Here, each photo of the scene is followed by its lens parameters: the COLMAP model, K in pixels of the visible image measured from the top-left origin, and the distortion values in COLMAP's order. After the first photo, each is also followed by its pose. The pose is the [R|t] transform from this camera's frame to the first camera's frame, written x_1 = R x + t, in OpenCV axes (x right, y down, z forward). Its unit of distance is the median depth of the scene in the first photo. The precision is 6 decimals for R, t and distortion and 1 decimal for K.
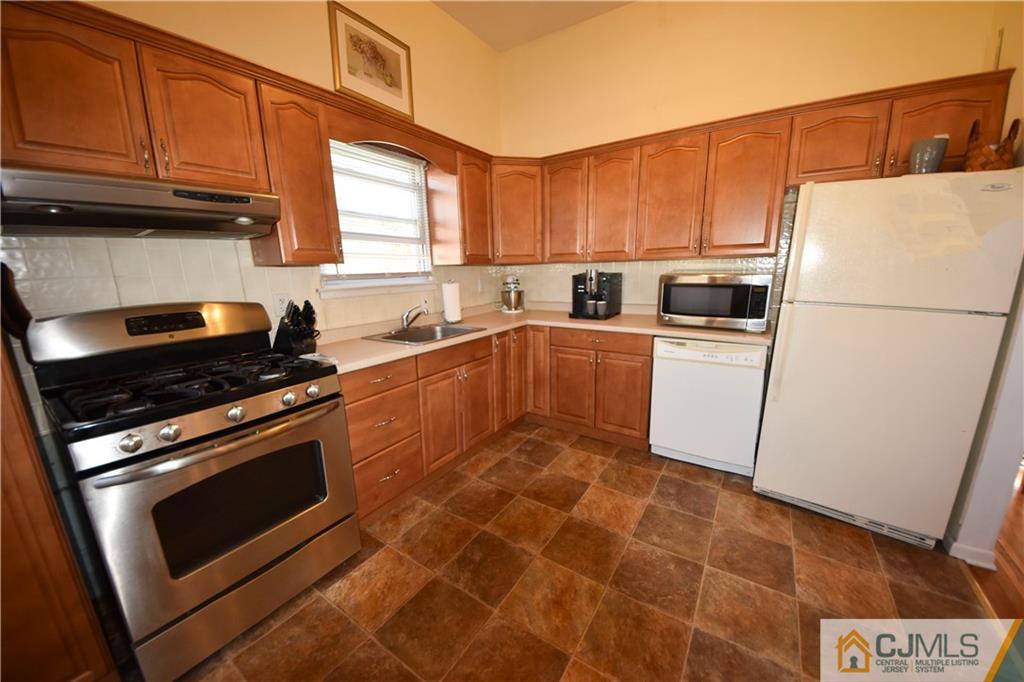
lens RADIAL K [[361.8, 0, 503.5], [0, 361.8, 338.4], [0, 0, 1]] dist [0.026822, -0.019118]
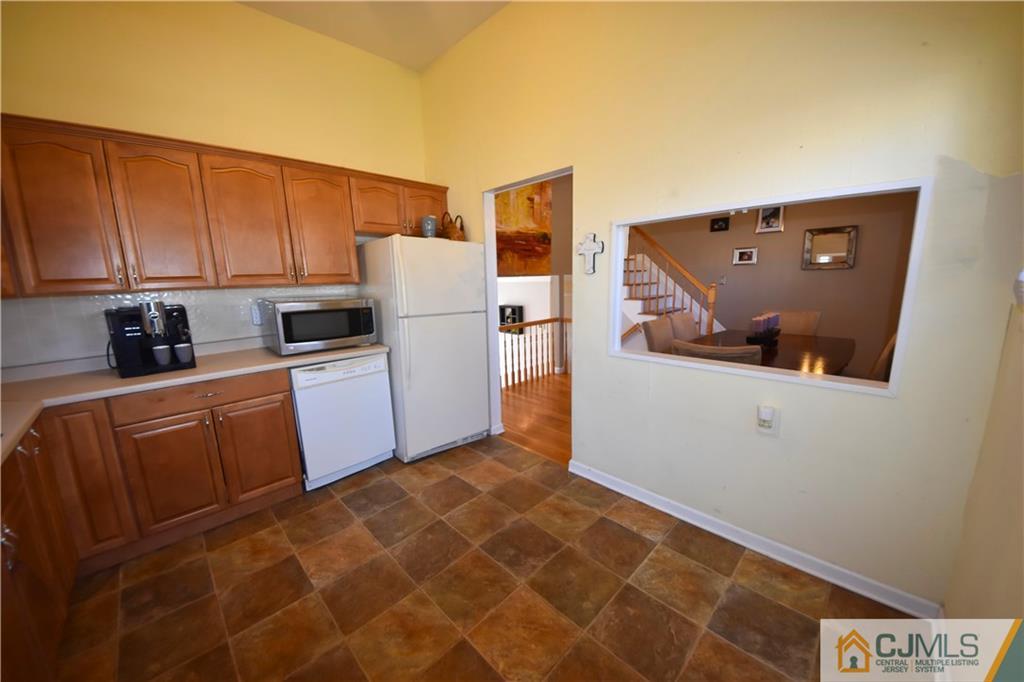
lens RADIAL K [[363.8, 0, 517.7], [0, 363.8, 345.1], [0, 0, 1]] dist [-0.000748, -0.010258]
pose [[0.168947, -0.152174, 0.973807, -0.534616], [0.218369, 0.969235, 0.113574, -0.057583], [-0.961131, 0.193461, 0.196979, 0.342380]]
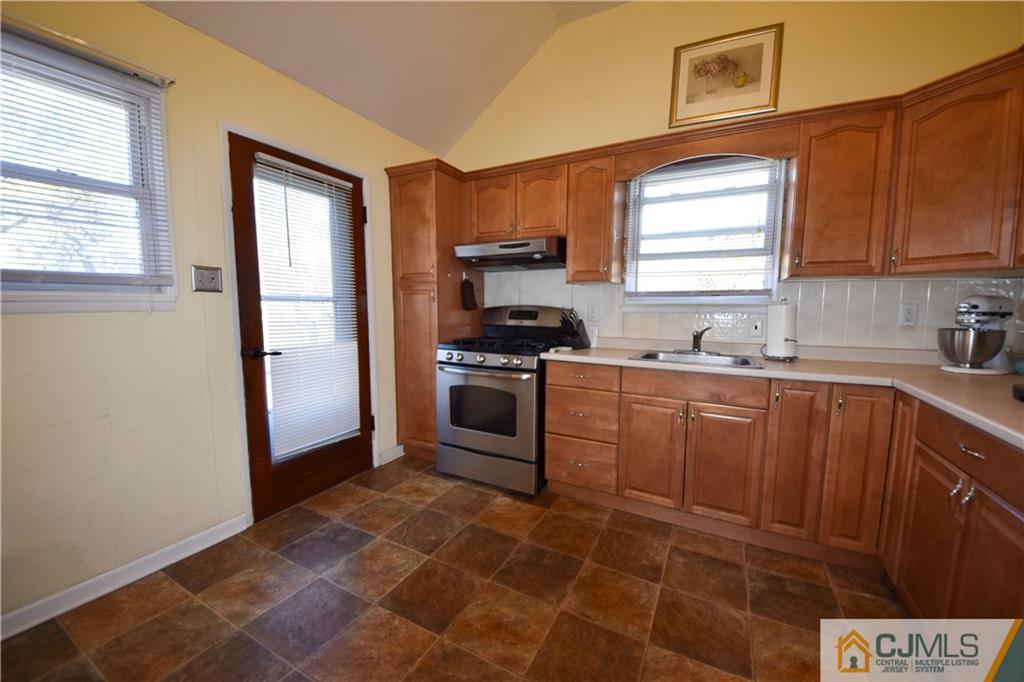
lens RADIAL K [[363.8, 0, 517.7], [0, 363.8, 345.1], [0, 0, 1]] dist [-0.000748, -0.010258]
pose [[0.134613, 0.125529, -0.982915, 0.430899], [-0.210086, 0.973008, 0.095492, -0.029874], [0.968371, 0.193642, 0.157352, 0.340903]]
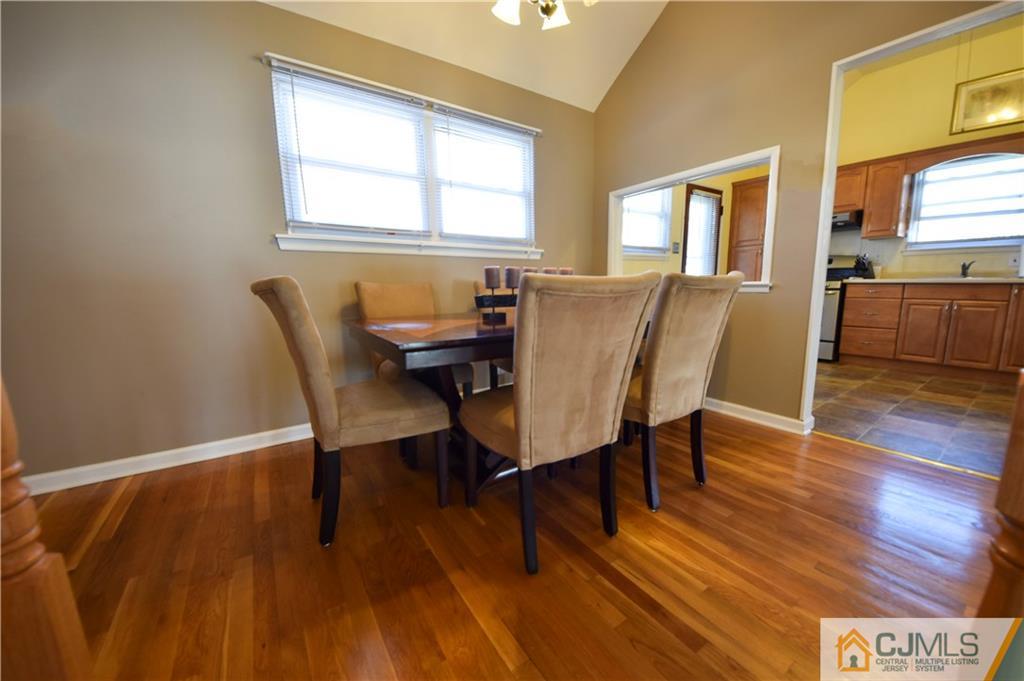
lens RADIAL K [[363.8, 0, 517.7], [0, 363.8, 344.6], [0, 0, 1]] dist [-0.000748, -0.010258]
pose [[-0.347482, 0.173128, -0.921566, 1.305419], [-0.165603, 0.956029, 0.242043, 0.141052], [0.922947, 0.236720, -0.303532, -0.099388]]
